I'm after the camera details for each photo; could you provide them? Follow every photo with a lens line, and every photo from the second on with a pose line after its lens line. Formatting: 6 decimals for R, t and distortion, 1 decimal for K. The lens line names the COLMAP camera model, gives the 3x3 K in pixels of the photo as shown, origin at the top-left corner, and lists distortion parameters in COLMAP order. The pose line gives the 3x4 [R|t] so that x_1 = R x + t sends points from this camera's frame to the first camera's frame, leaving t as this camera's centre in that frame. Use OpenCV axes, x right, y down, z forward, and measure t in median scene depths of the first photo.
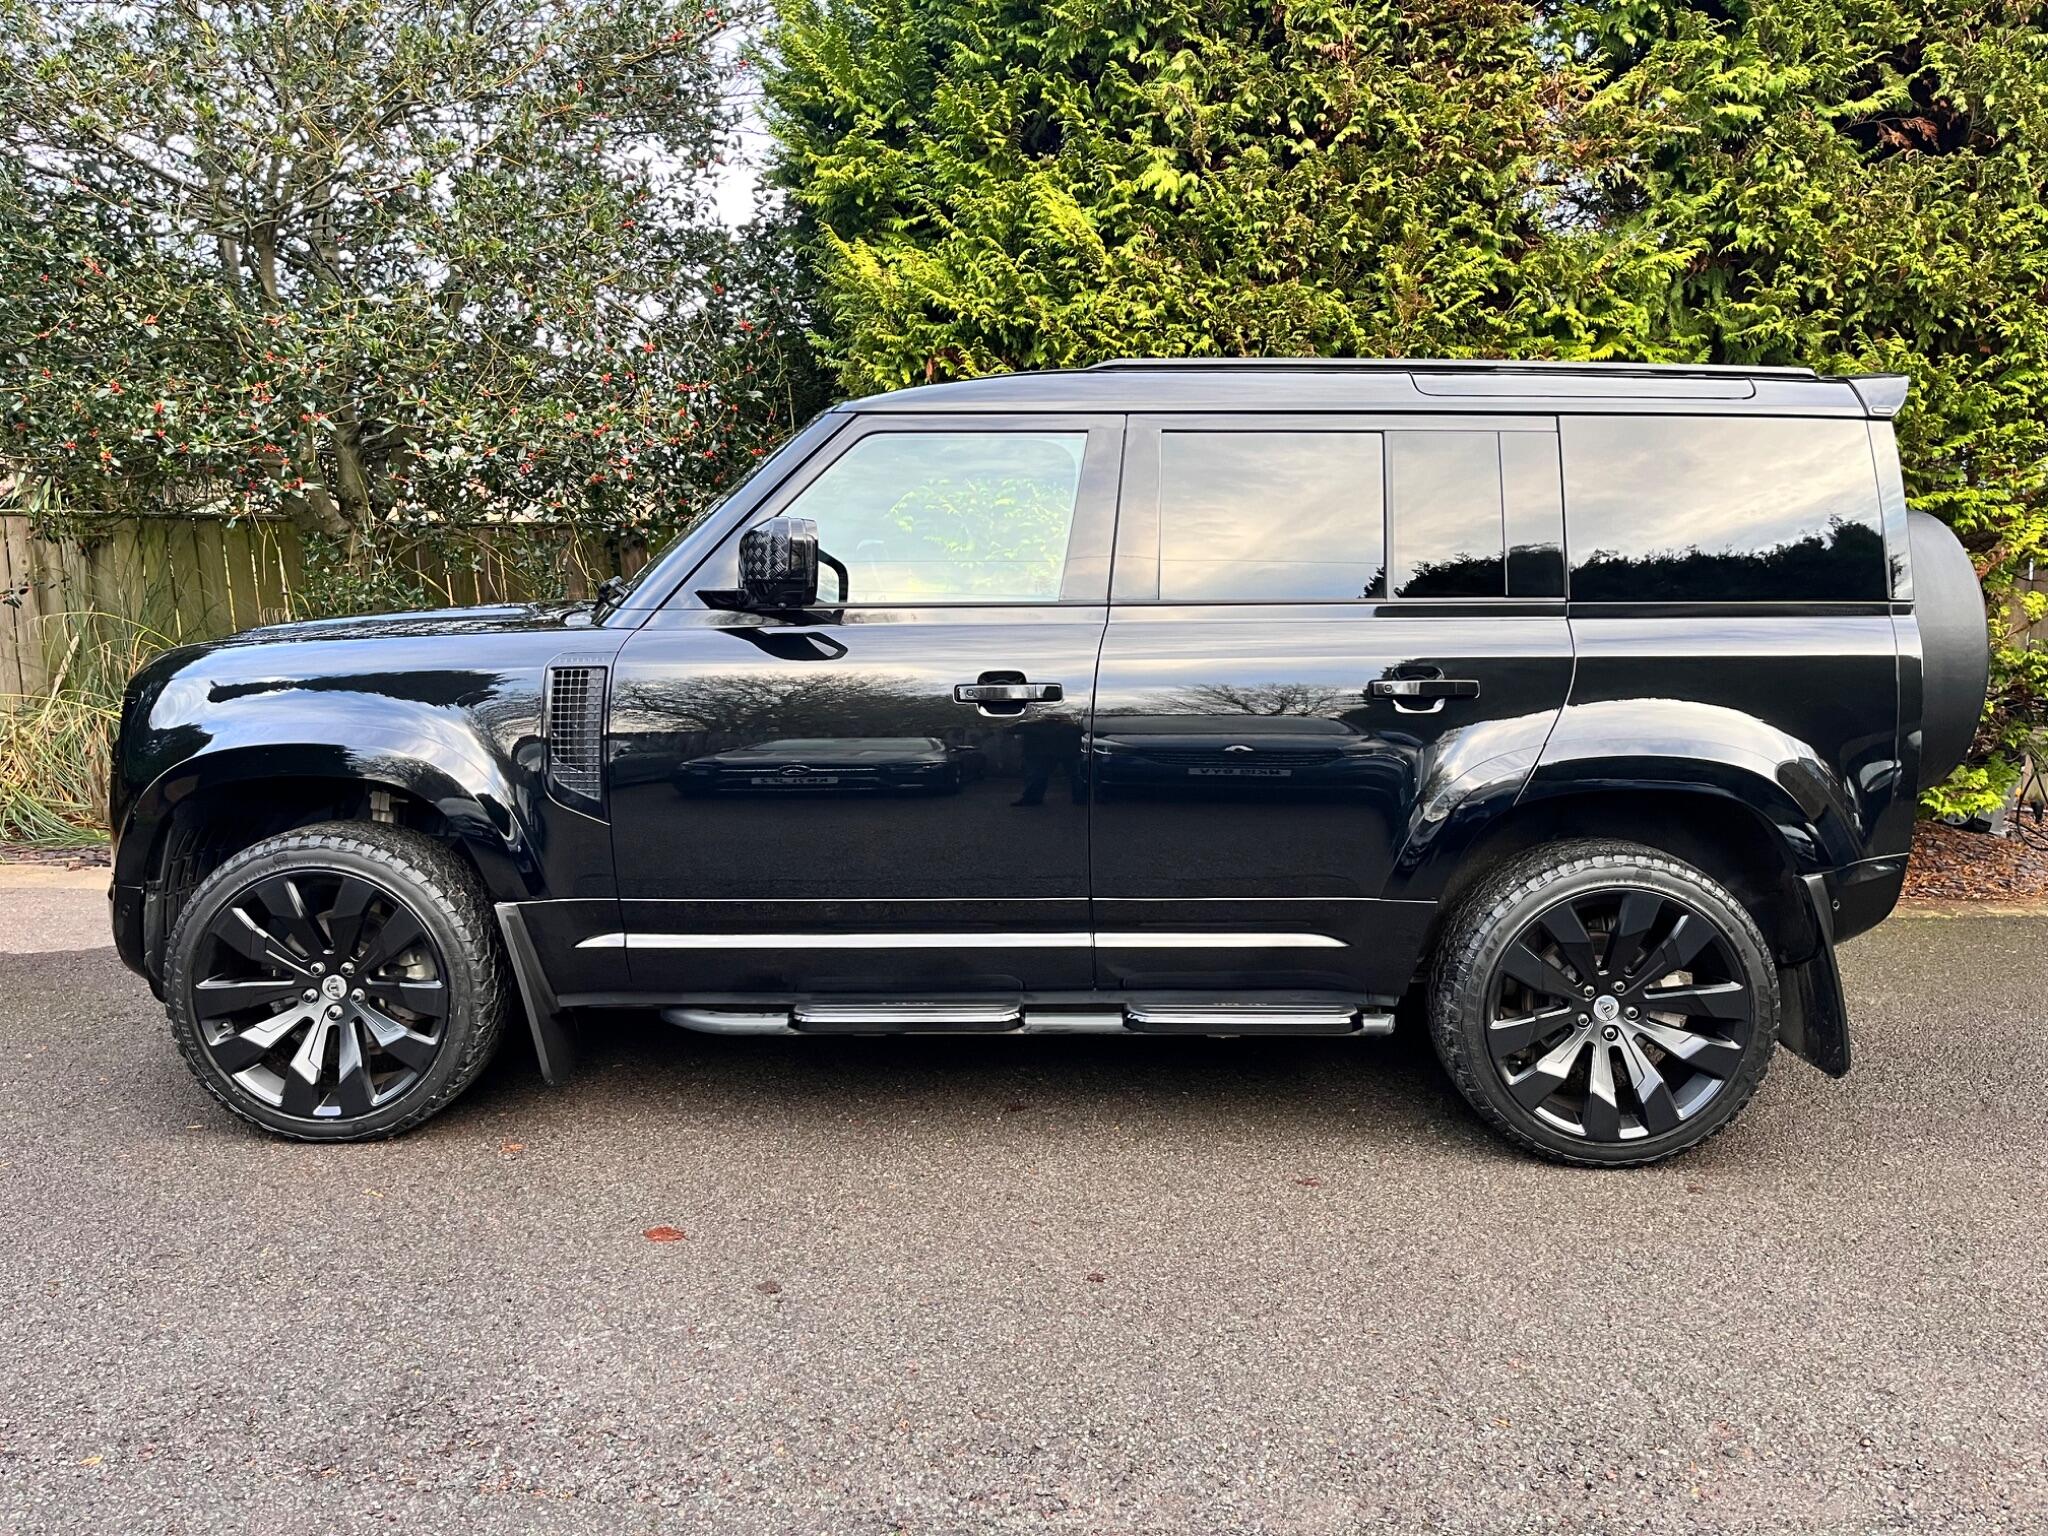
lens RADIAL K [[1566.7, 0, 1034.7], [0, 1566.7, 776.3], [0, 0, 1]] dist [0.082803, -0.124545]
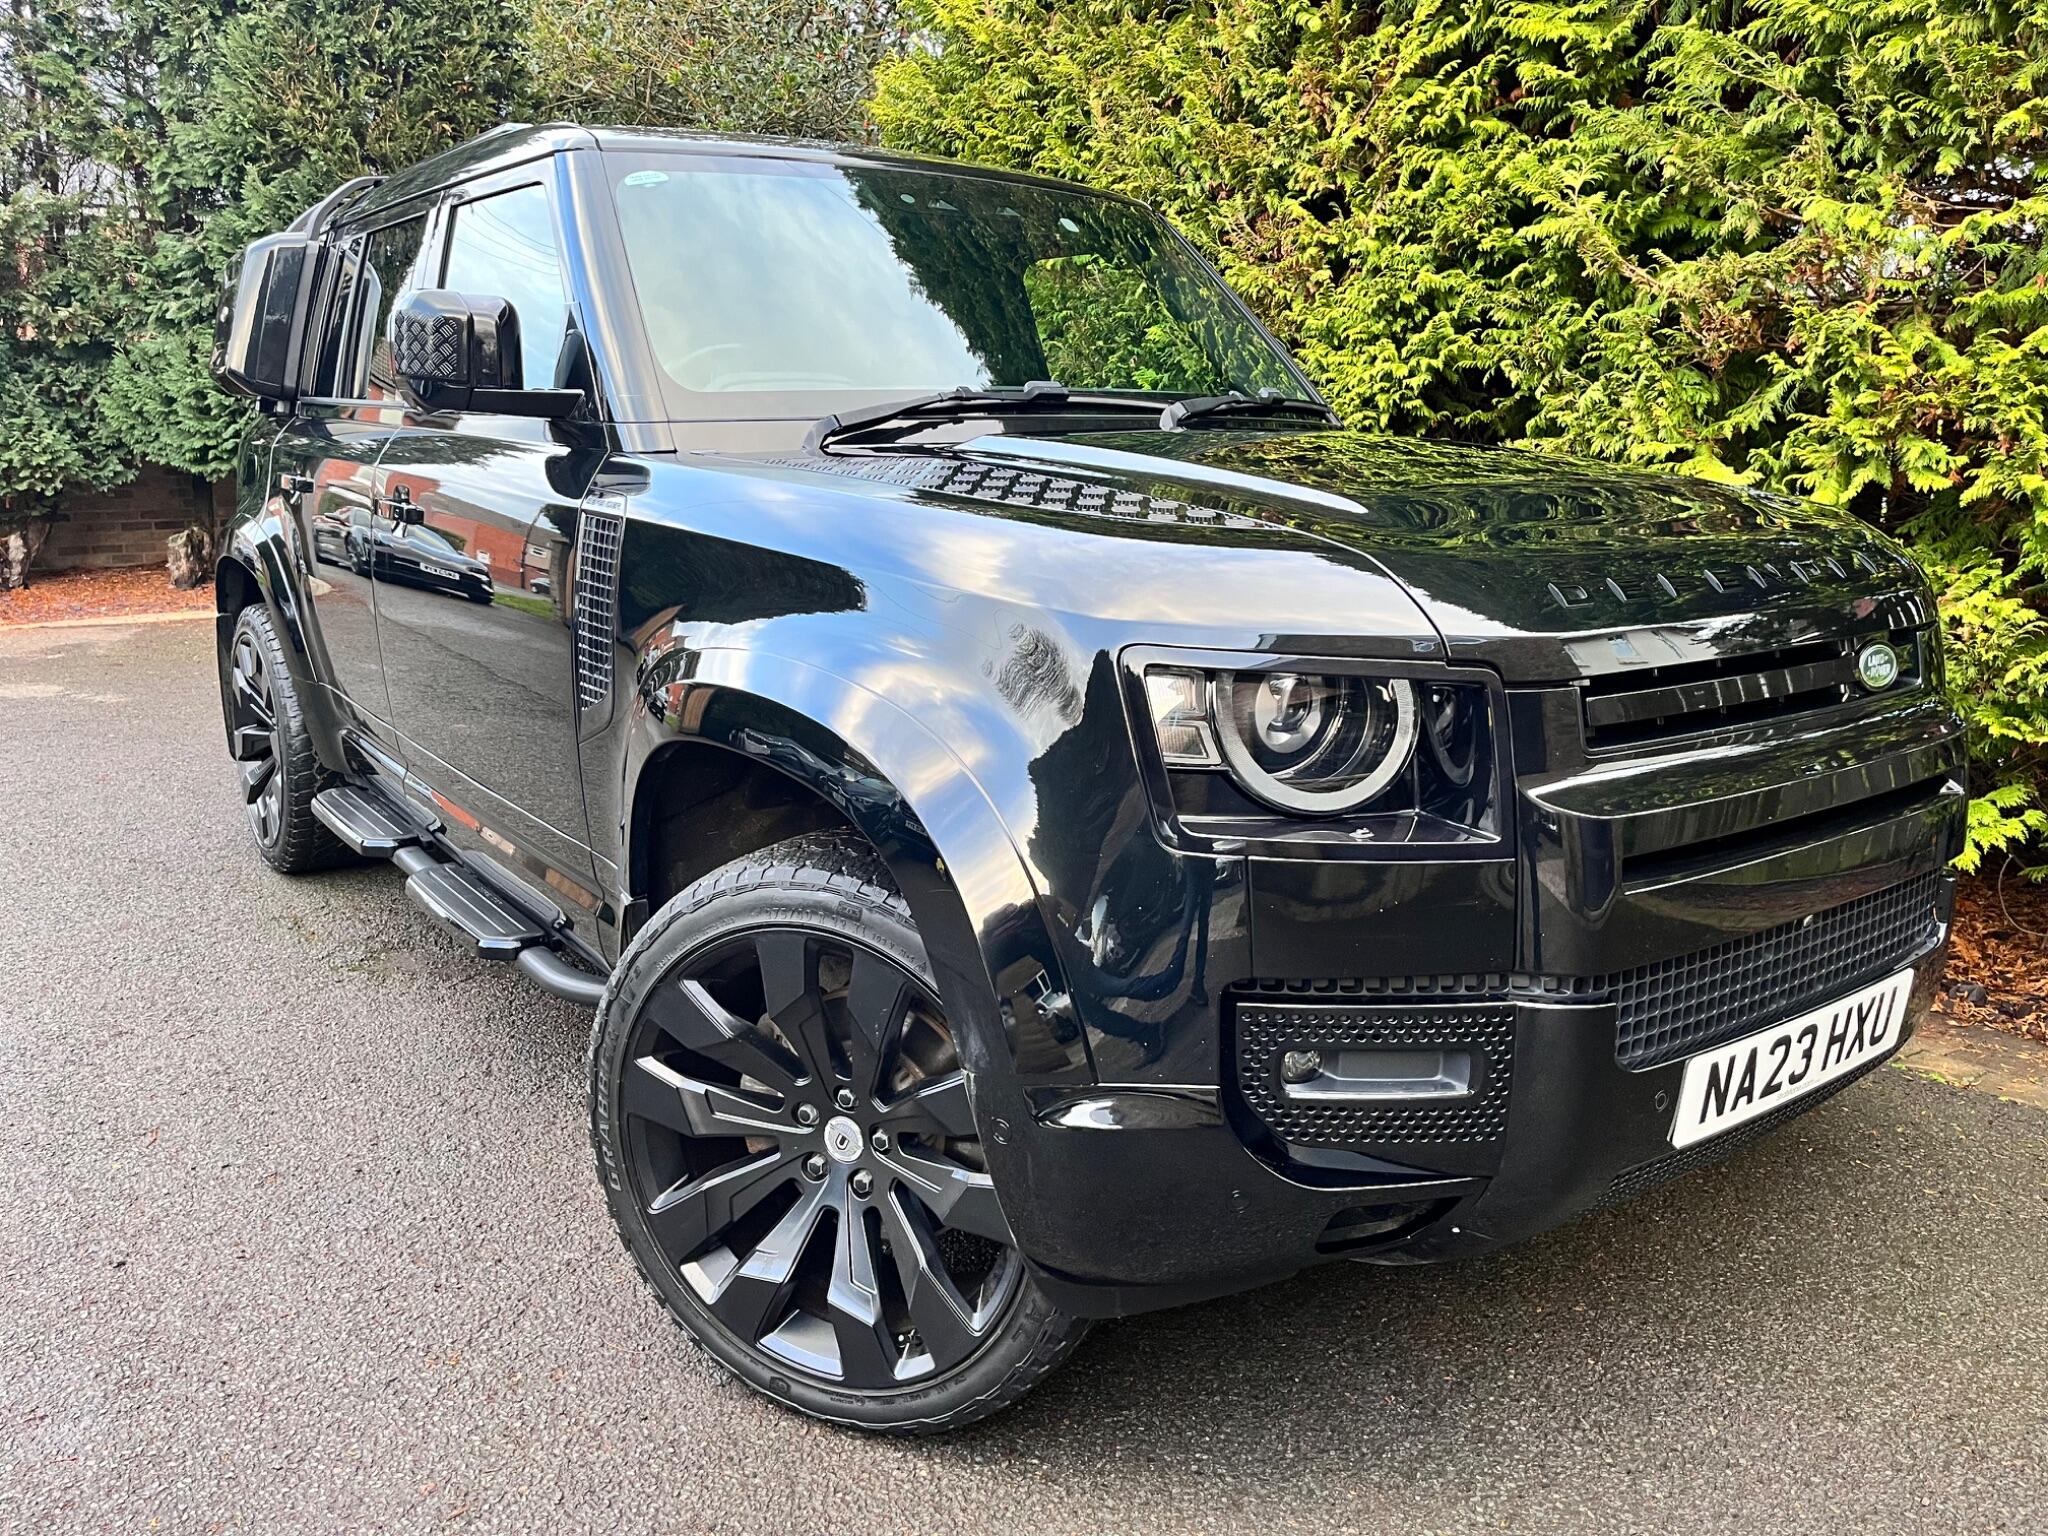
lens RADIAL K [[1566.7, 0, 1021.2], [0, 1566.7, 758.8], [0, 0, 1]] dist [0.082803, -0.124545]
pose [[0.595659, 0.163779, -0.786363, 0.811992], [-0.111604, 0.986371, 0.120897, -0.040943], [0.795447, 0.015748, 0.605819, 0.490420]]
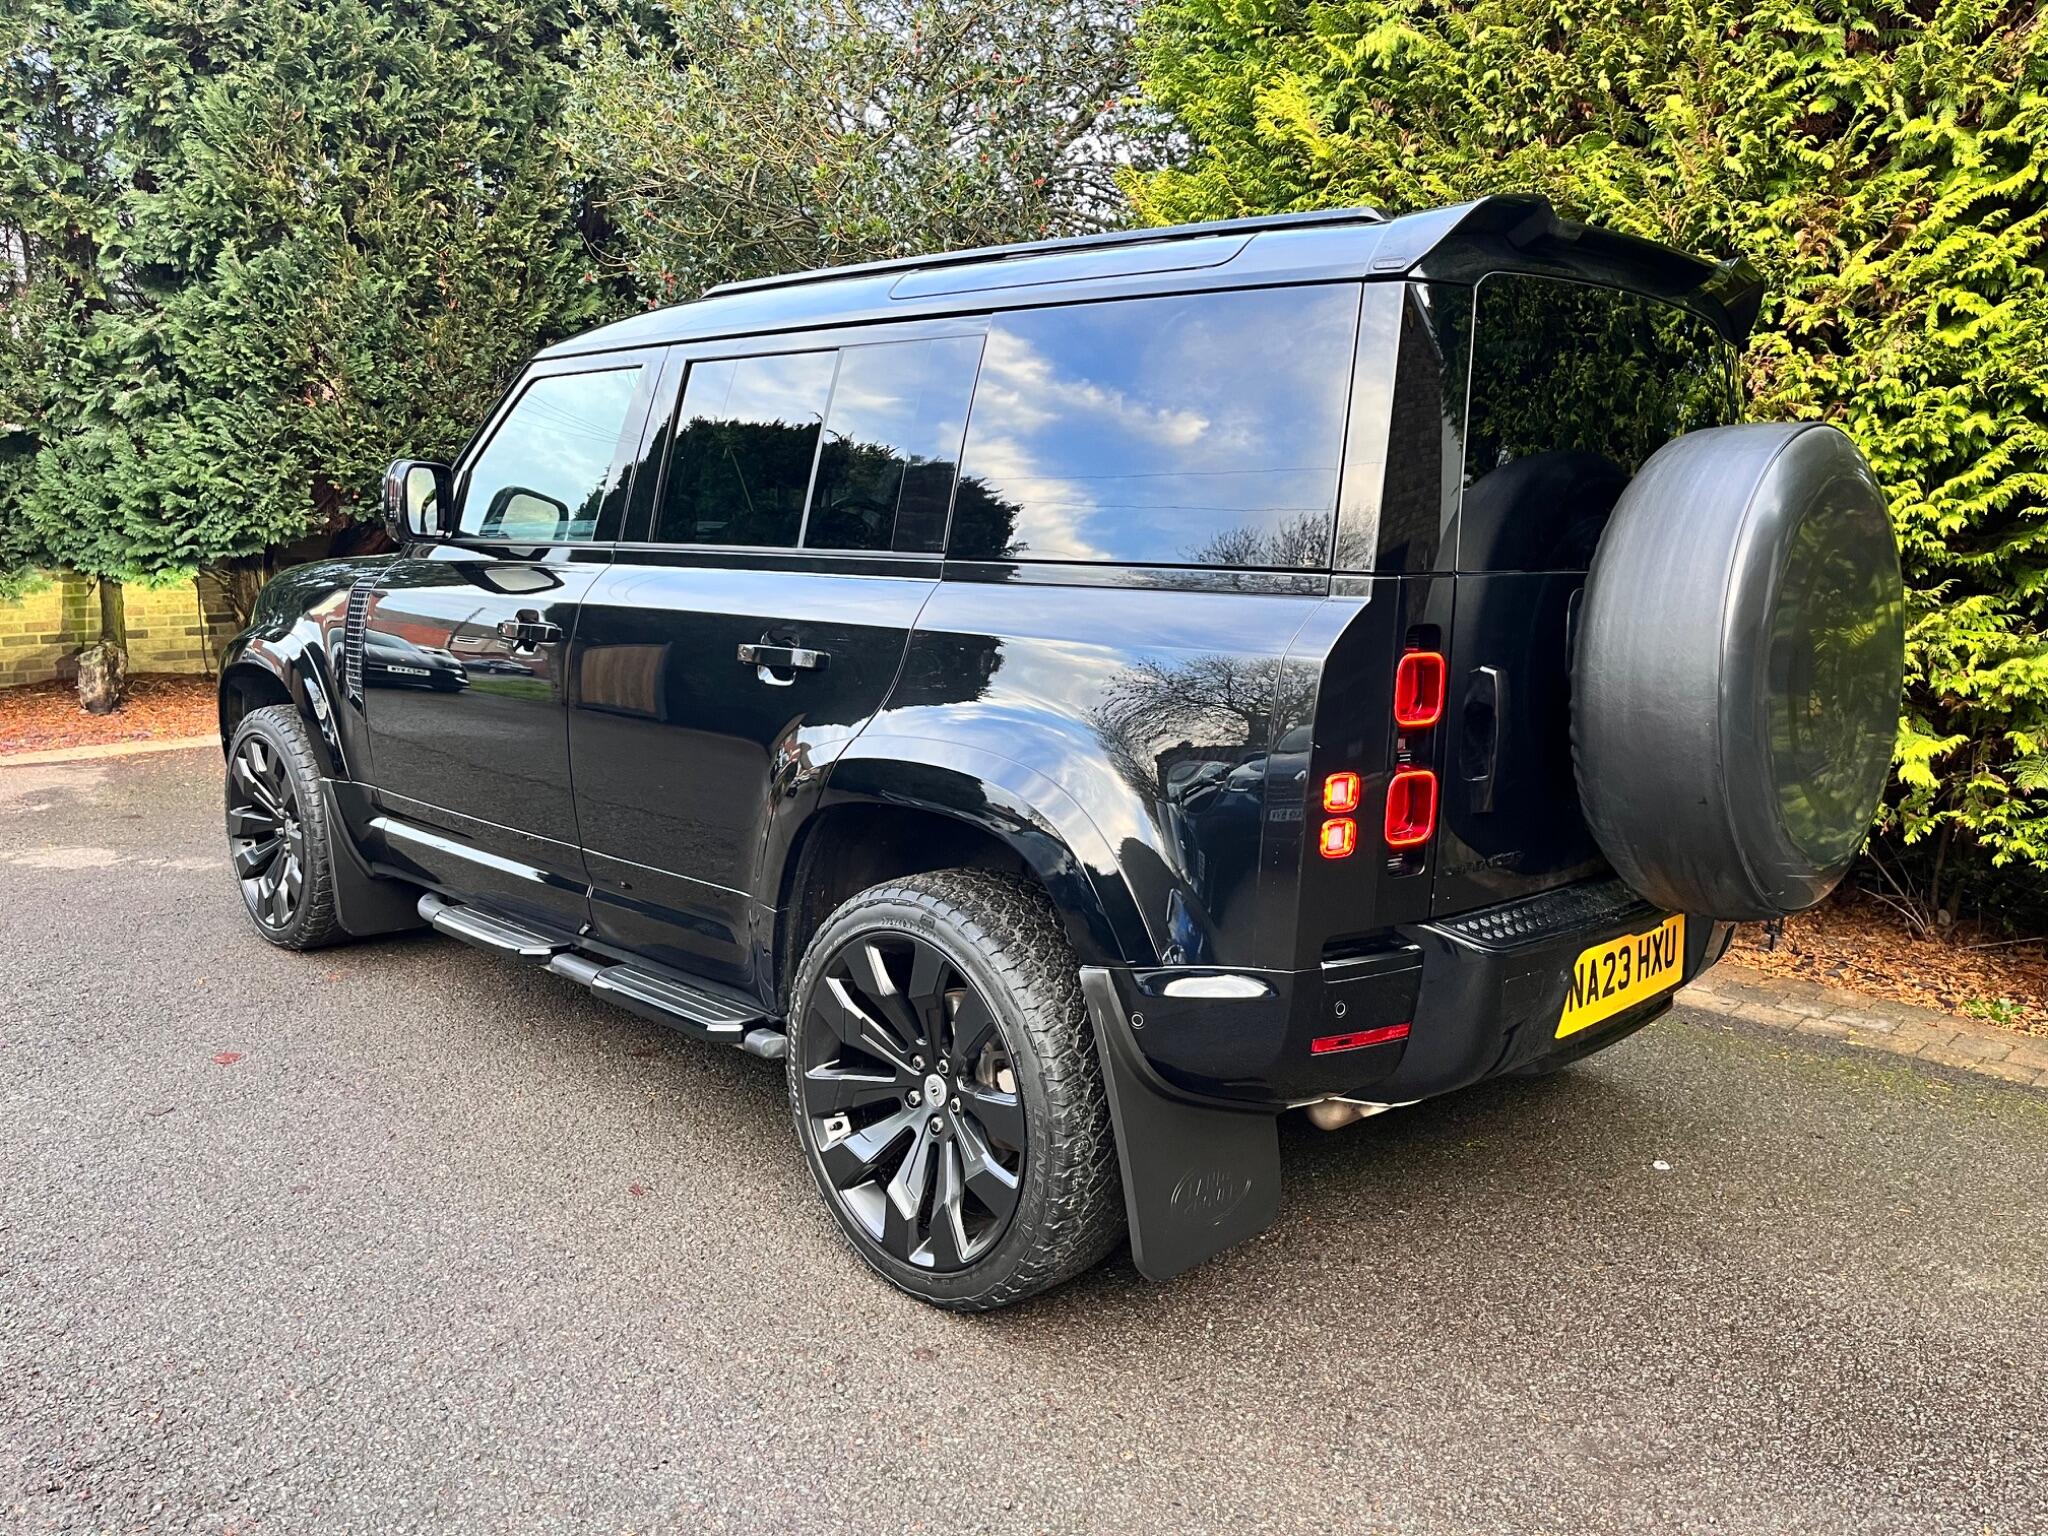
lens RADIAL K [[1566.7, 0, 1034.0], [0, 1566.7, 752.1], [0, 0, 1]] dist [0.082803, -0.124545]
pose [[0.730533, 0.105967, -0.674605, 0.530206], [-0.099185, 0.993876, 0.048711, -0.037822], [0.675635, 0.031326, 0.736570, 0.292298]]
